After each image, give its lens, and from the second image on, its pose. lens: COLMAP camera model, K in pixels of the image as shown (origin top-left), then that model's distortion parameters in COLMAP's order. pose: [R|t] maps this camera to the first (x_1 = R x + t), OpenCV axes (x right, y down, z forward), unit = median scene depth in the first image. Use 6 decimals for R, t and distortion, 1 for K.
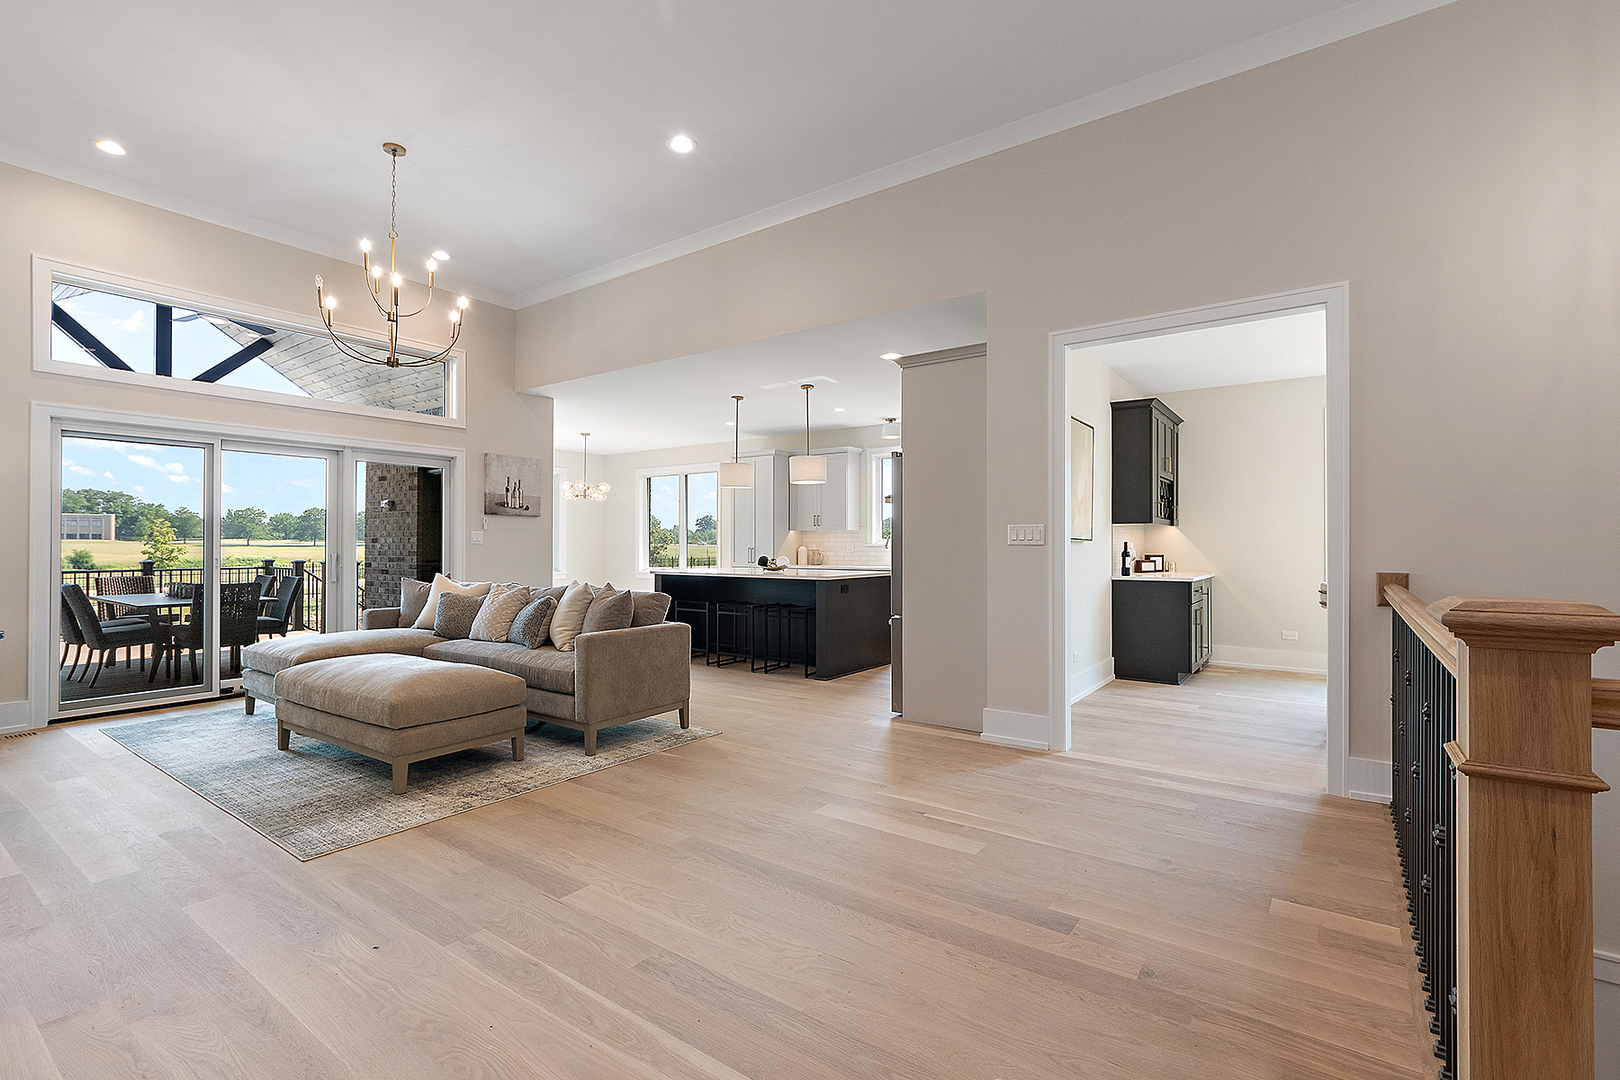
lens RADIAL K [[731.0, 0, 802.7], [0, 731.0, 538.4], [0, 0, 1]] dist [0.001932, -0.003569]
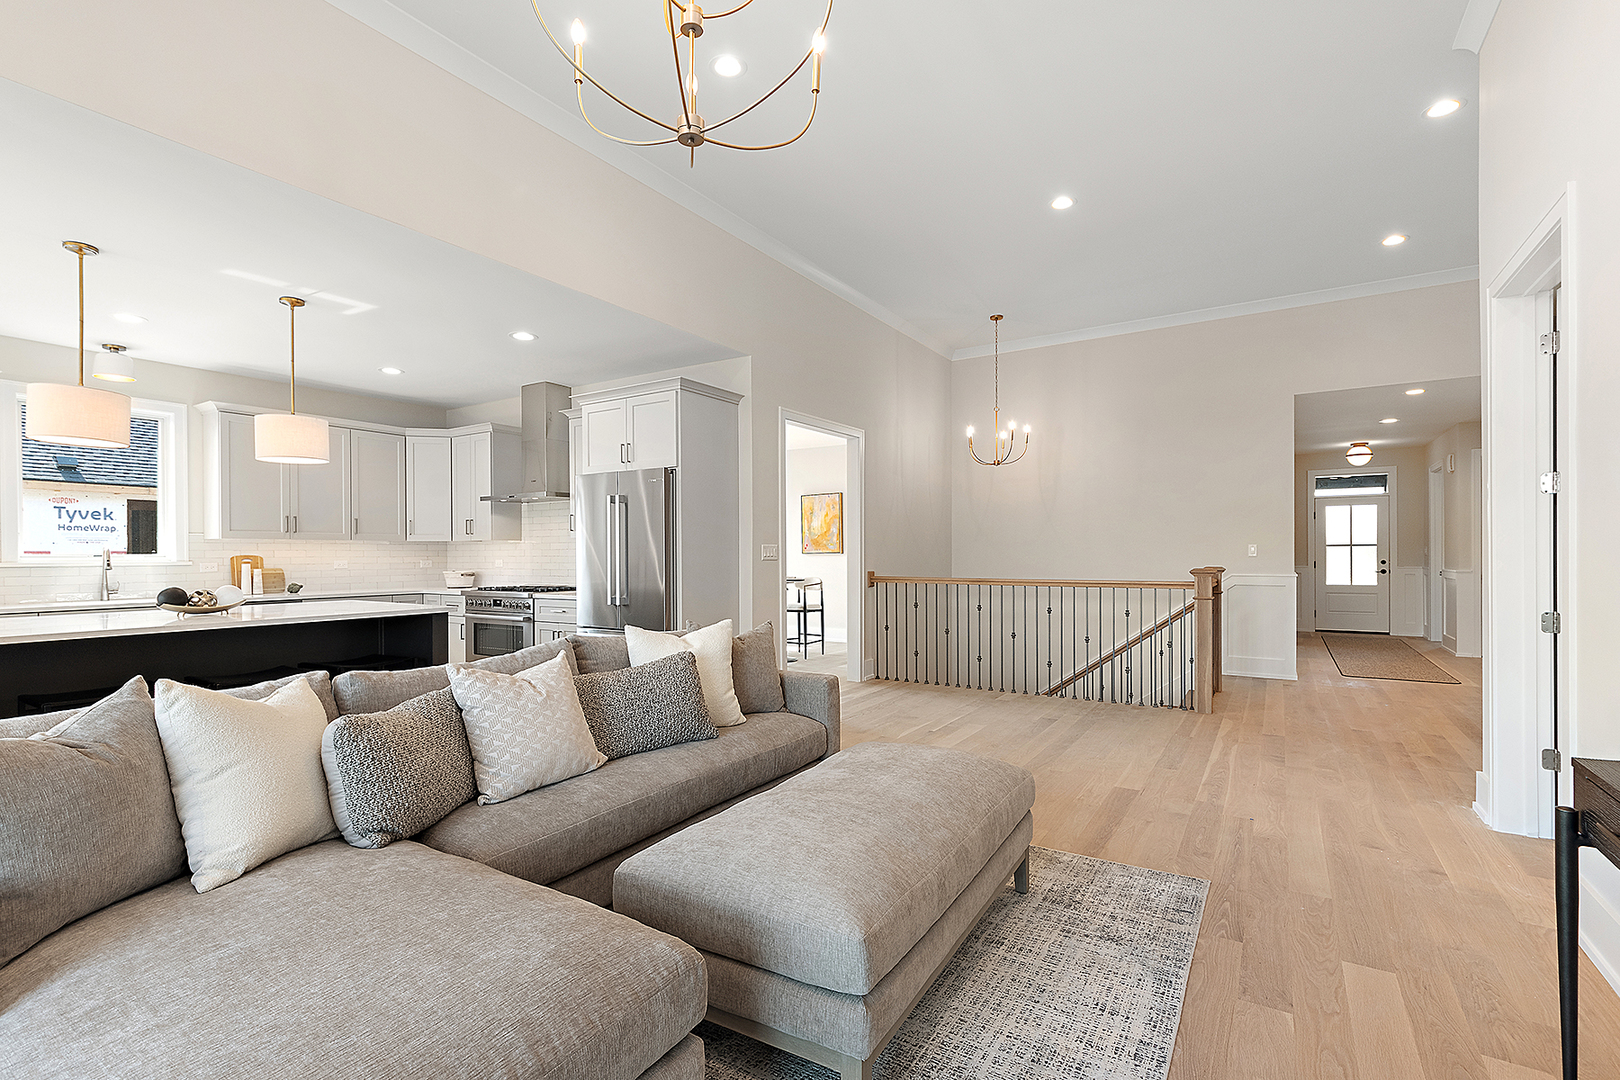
lens RADIAL K [[731.0, 0, 808.5], [0, 731.0, 558.4], [0, 0, 1]] dist [0.001932, -0.003569]
pose [[-0.058532, -0.005785, 0.998269, -0.699017], [-0.004967, 0.999973, 0.005504, -0.001200], [-0.998273, -0.004636, -0.058559, 0.683568]]
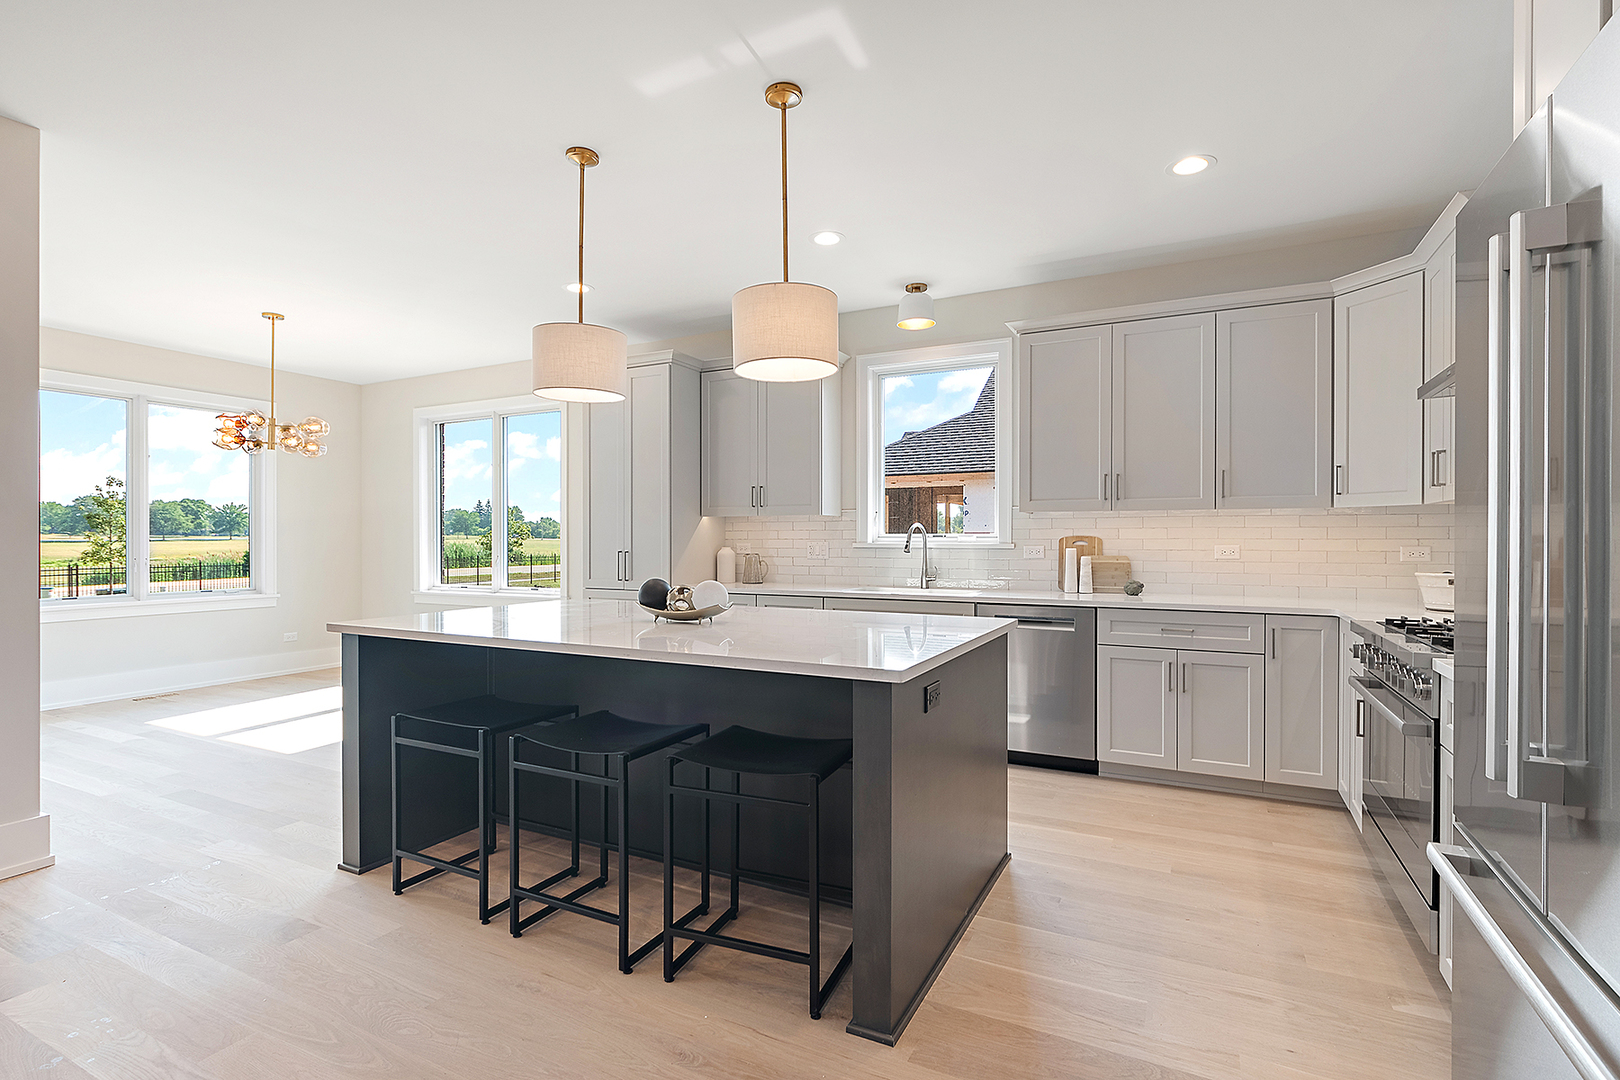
lens RADIAL K [[768.4, 0, 800.3], [0, 768.4, 545.7], [0, 0, 1]] dist [-0.004666, -0.000643]
pose [[0.989039, -0.002255, 0.147638, -0.044974], [-0.000380, 0.999841, 0.017819, 0.000411], [-0.147655, -0.017680, 0.988881, 0.714861]]
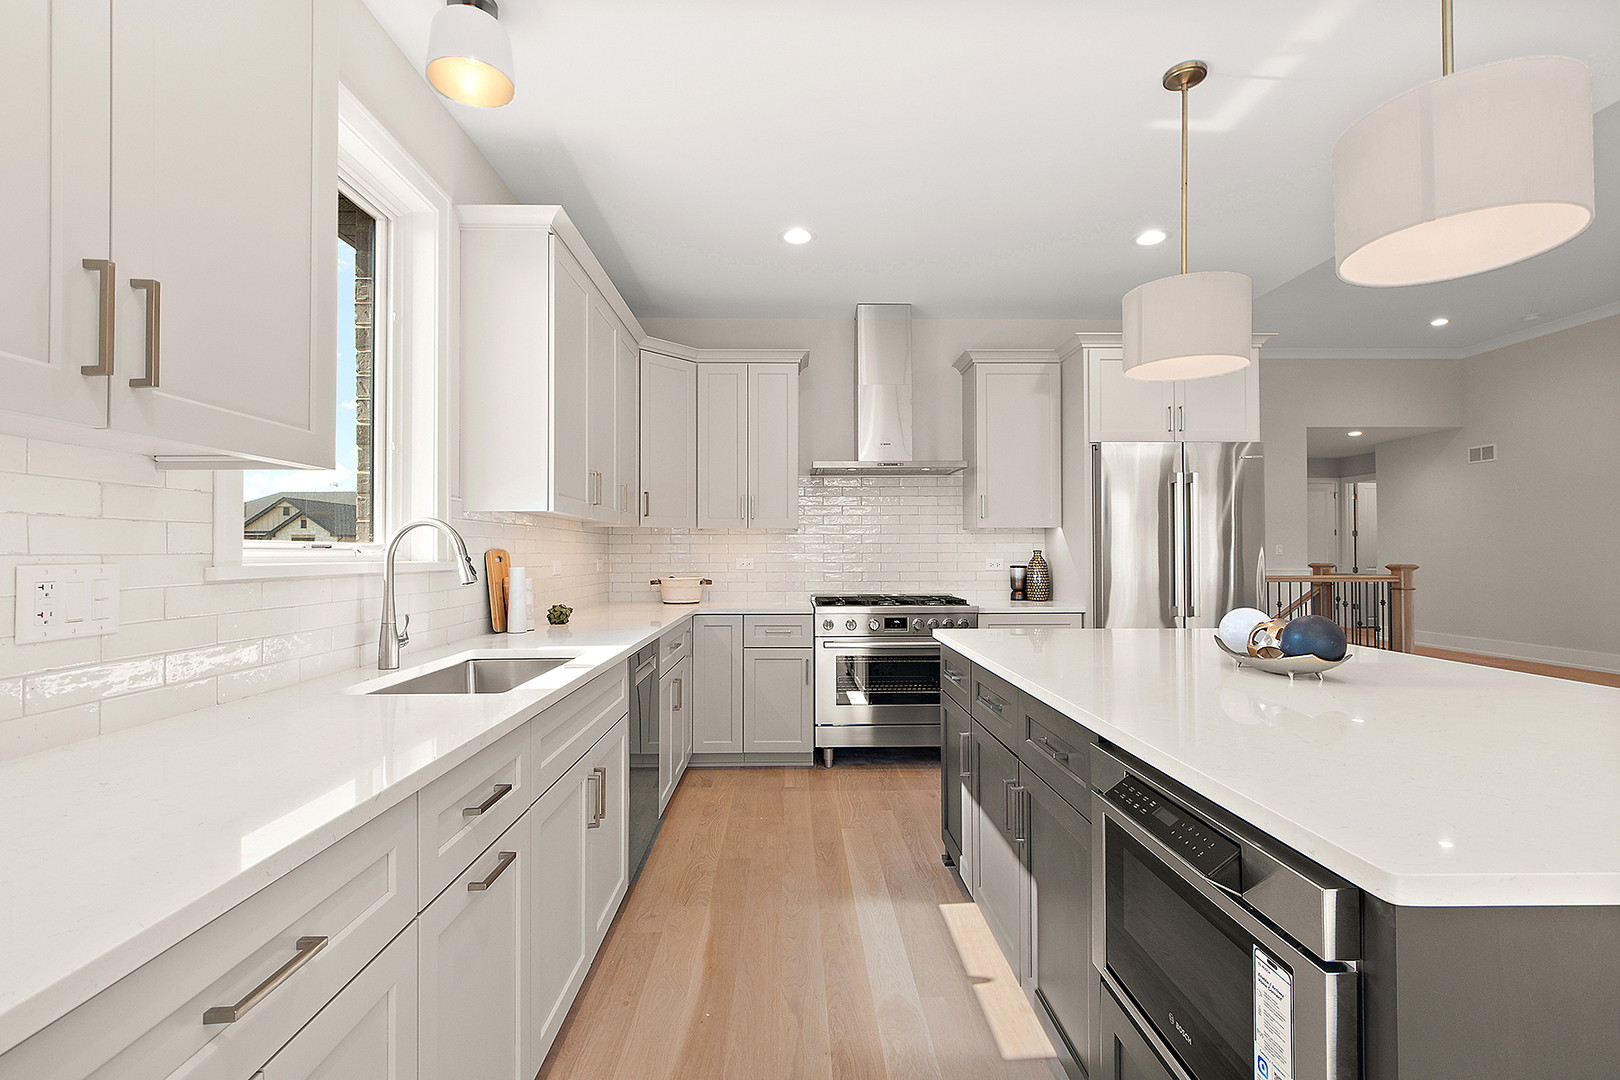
lens RADIAL K [[731.0, 0, 798.3], [0, 731.0, 542.5], [0, 0, 1]] dist [0.001932, -0.003569]
pose [[-0.606583, 0.010323, 0.794953, -0.162580], [-0.007075, 0.999806, -0.018381, 0.006919], [-0.794989, -0.016774, -0.606392, 1.494723]]
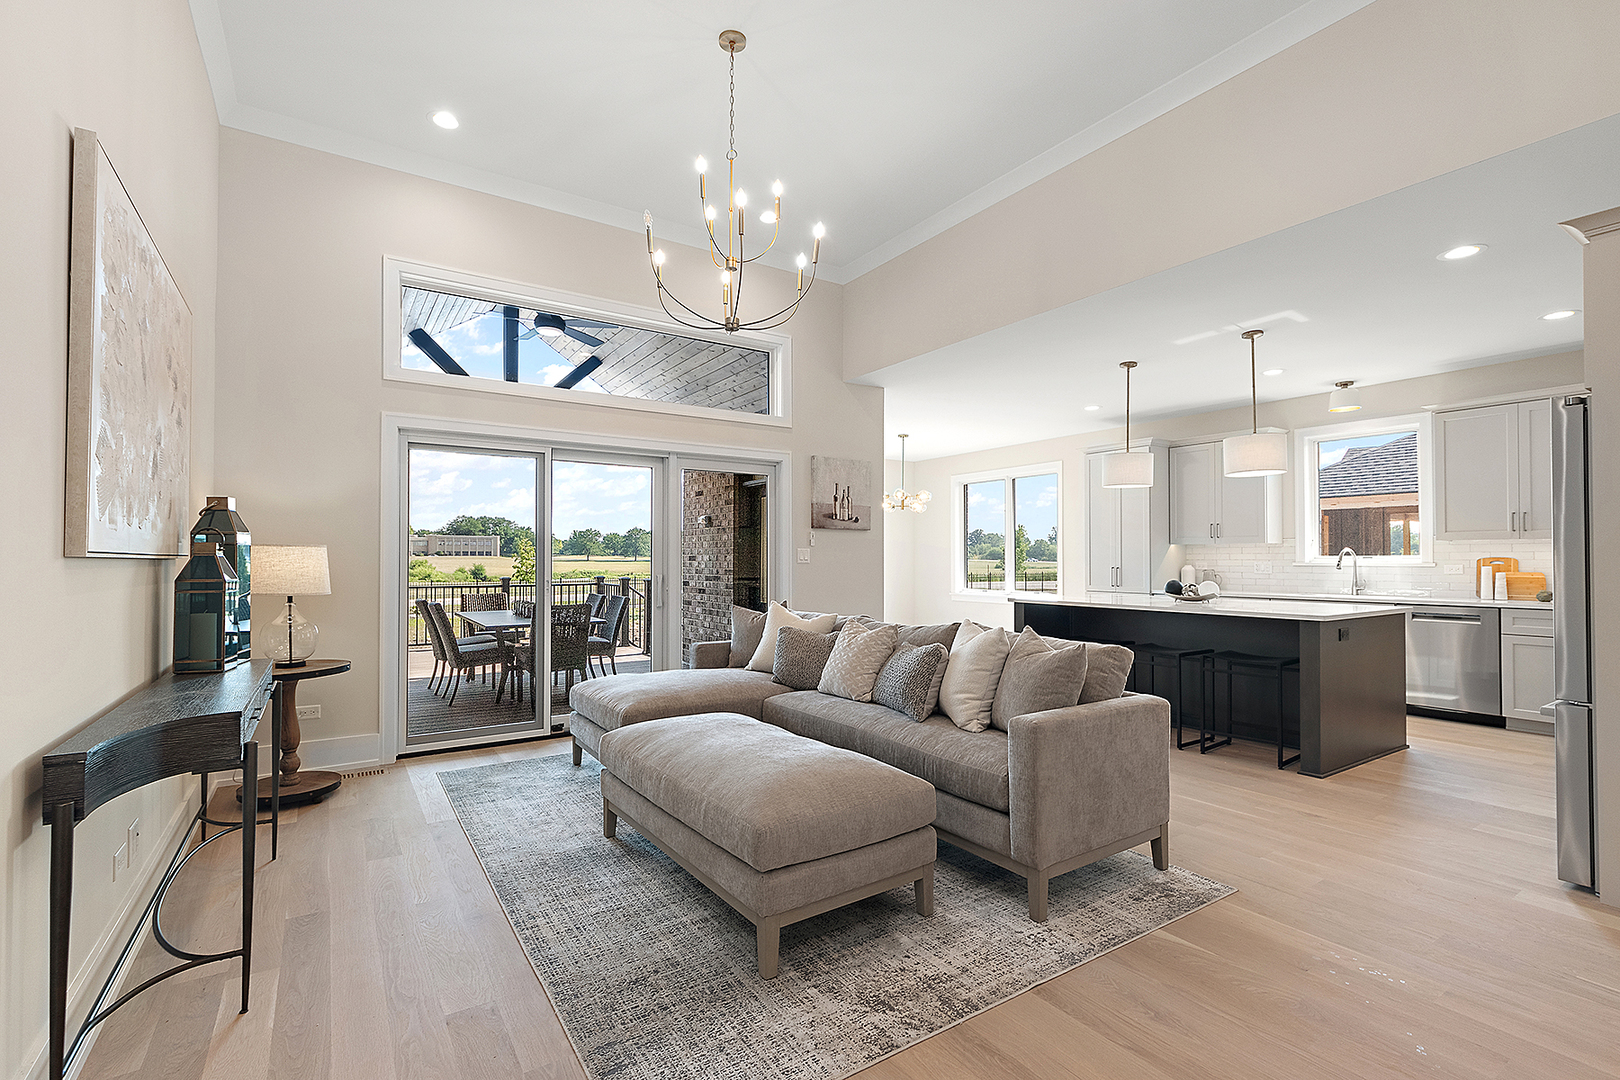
lens RADIAL K [[731.0, 0, 800.6], [0, 731.0, 548.7], [0, 0, 1]] dist [0.001932, -0.003569]
pose [[0.933714, -0.006199, -0.357965, -0.163420], [0.003946, 0.999968, -0.007024, -0.003657], [0.357997, 0.005145, 0.933709, 0.233952]]
